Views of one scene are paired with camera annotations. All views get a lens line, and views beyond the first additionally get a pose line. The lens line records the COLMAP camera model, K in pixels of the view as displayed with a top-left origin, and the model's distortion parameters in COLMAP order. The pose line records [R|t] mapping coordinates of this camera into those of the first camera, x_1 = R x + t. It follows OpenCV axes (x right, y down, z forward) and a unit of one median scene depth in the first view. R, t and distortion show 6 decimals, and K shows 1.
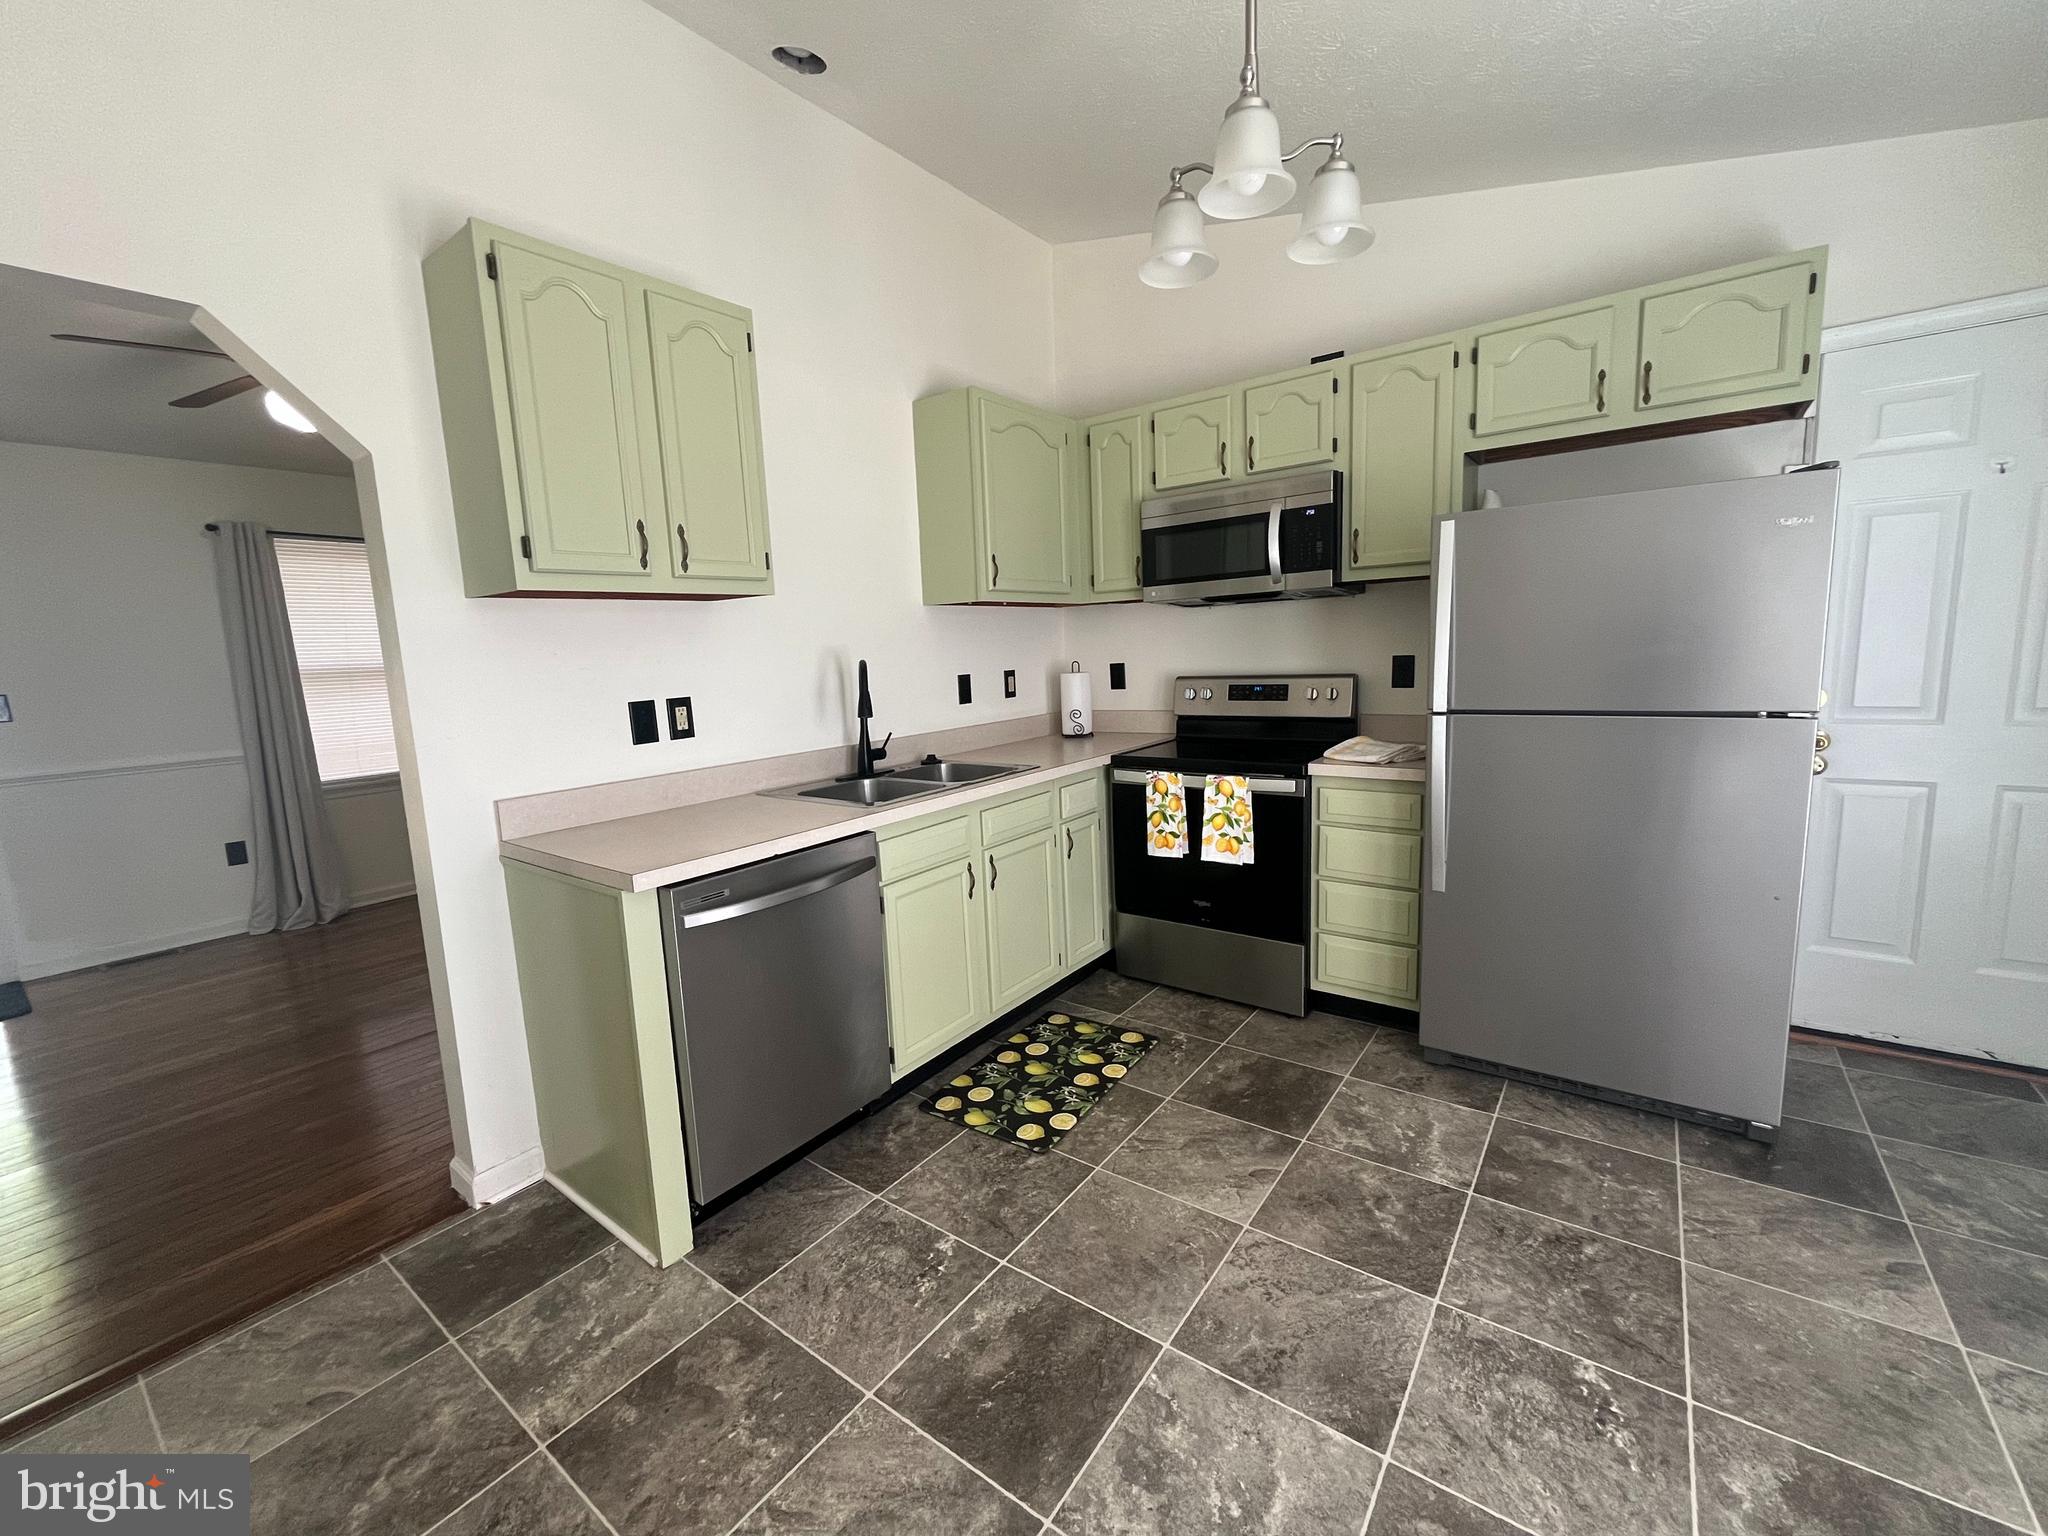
lens RADIAL K [[833.4, 0, 1021.5], [0, 833.4, 763.3], [0, 0, 1]] dist [-0.000986, 0.000012]
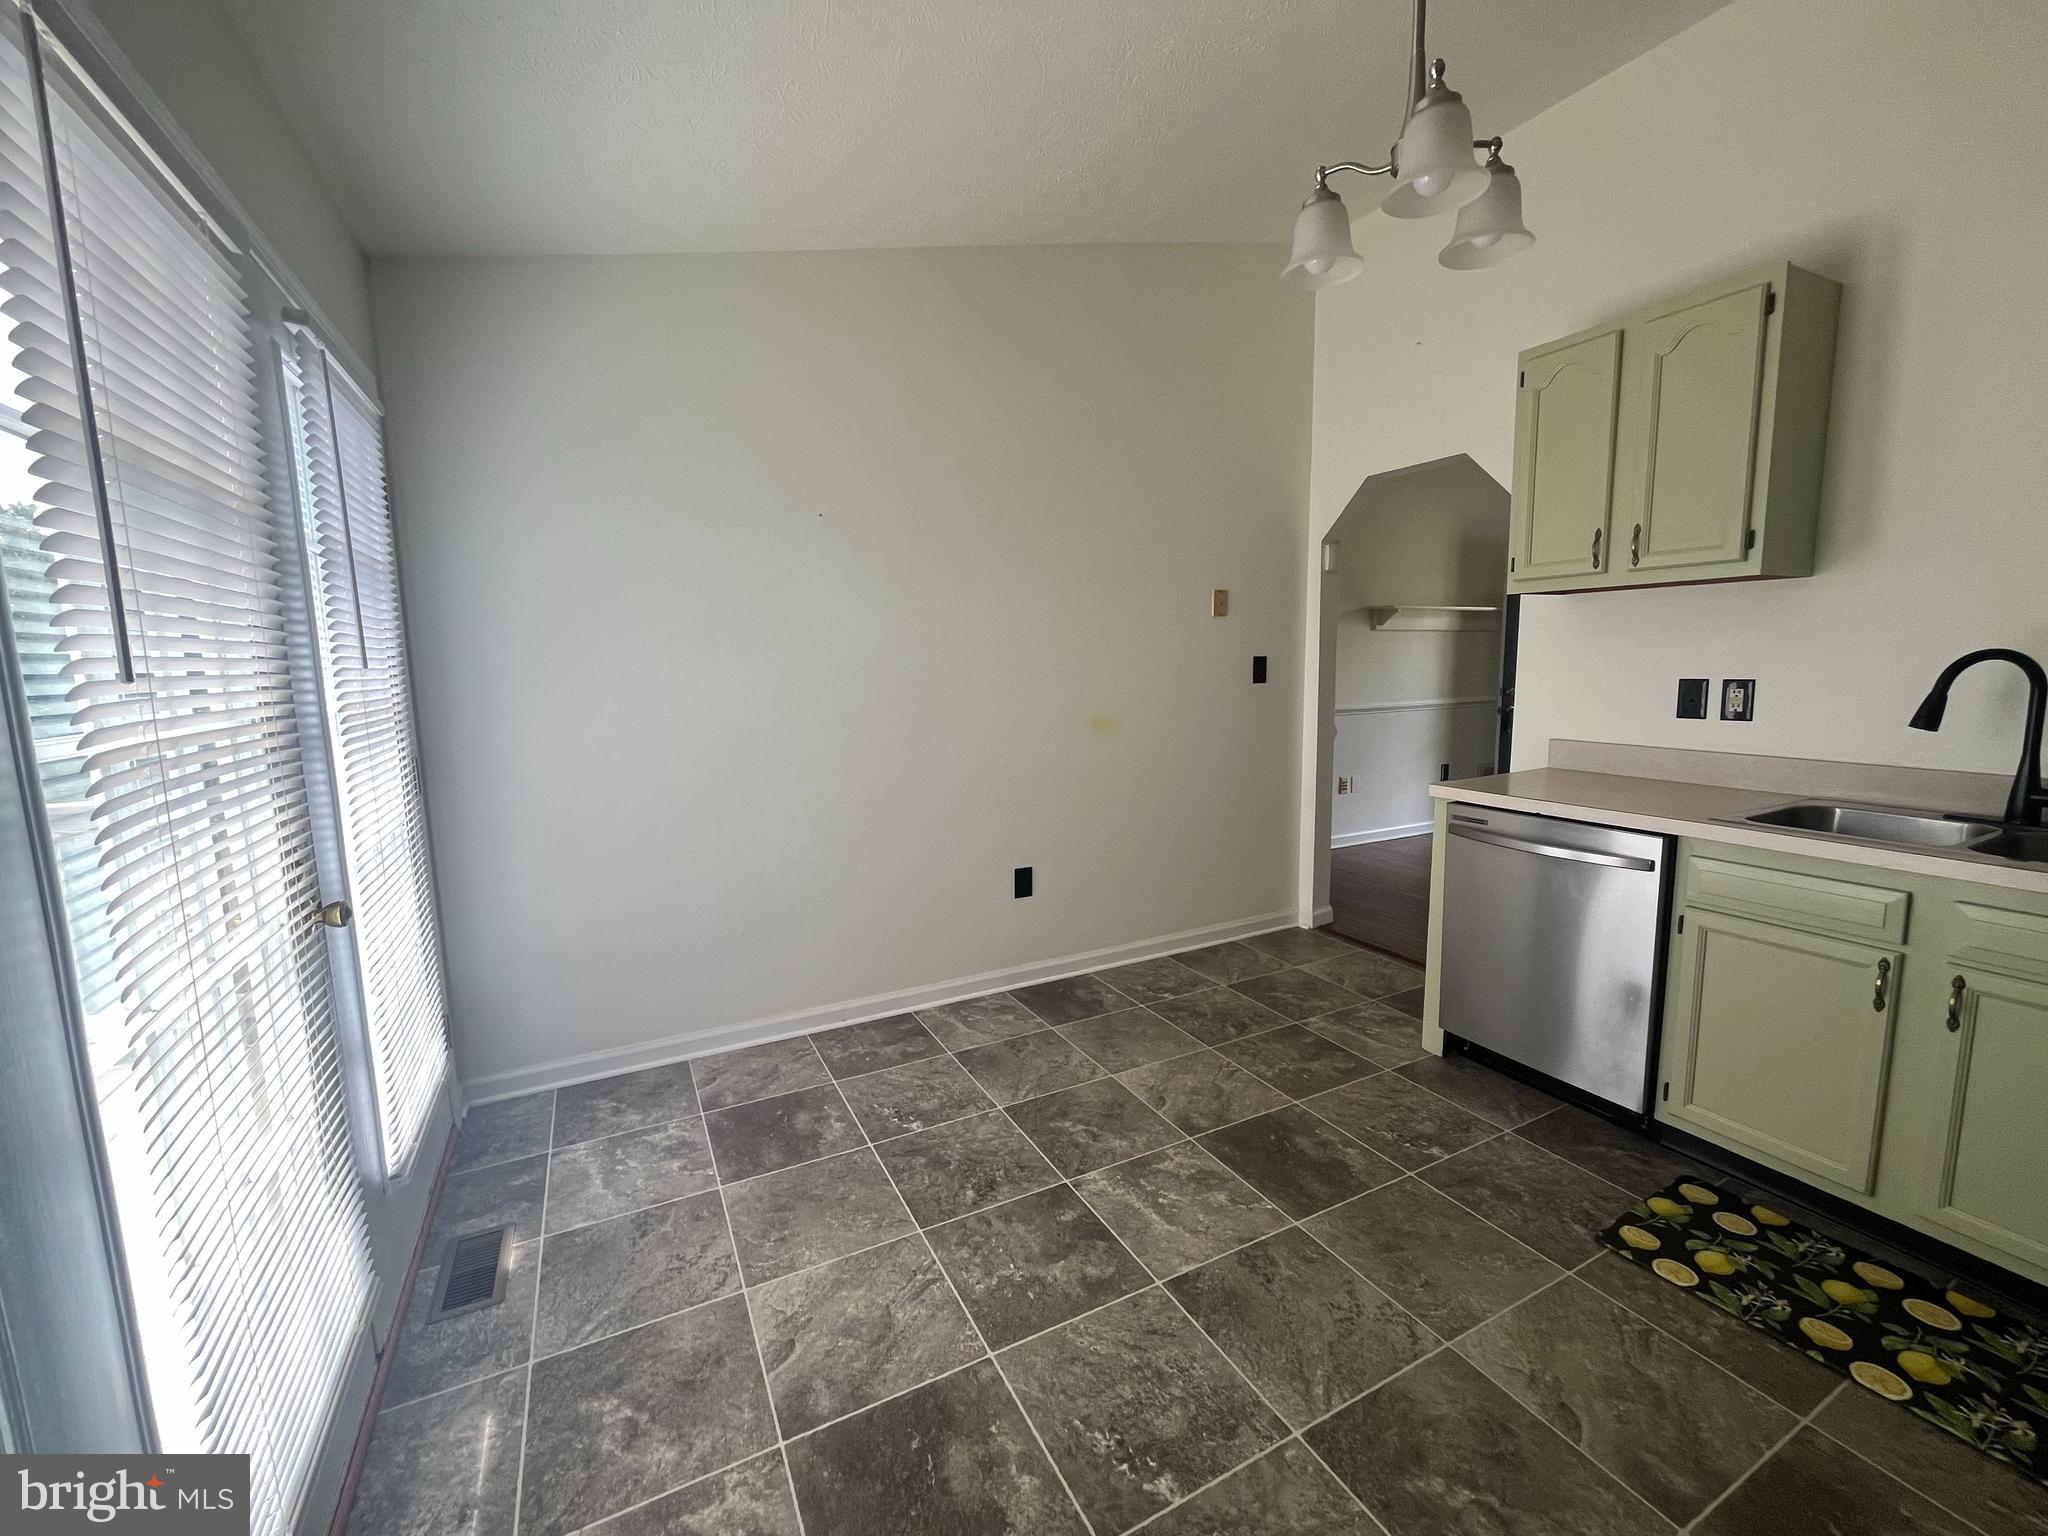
lens RADIAL K [[833.4, 0, 1022.5], [0, 833.4, 766.9], [0, 0, 1]] dist [-0.000986, 0.000012]
pose [[-0.439224, 0.172961, -0.881571, 0.888613], [-0.088427, 0.968203, 0.234014, -0.139145], [0.894015, 0.180739, -0.409964, 0.686904]]
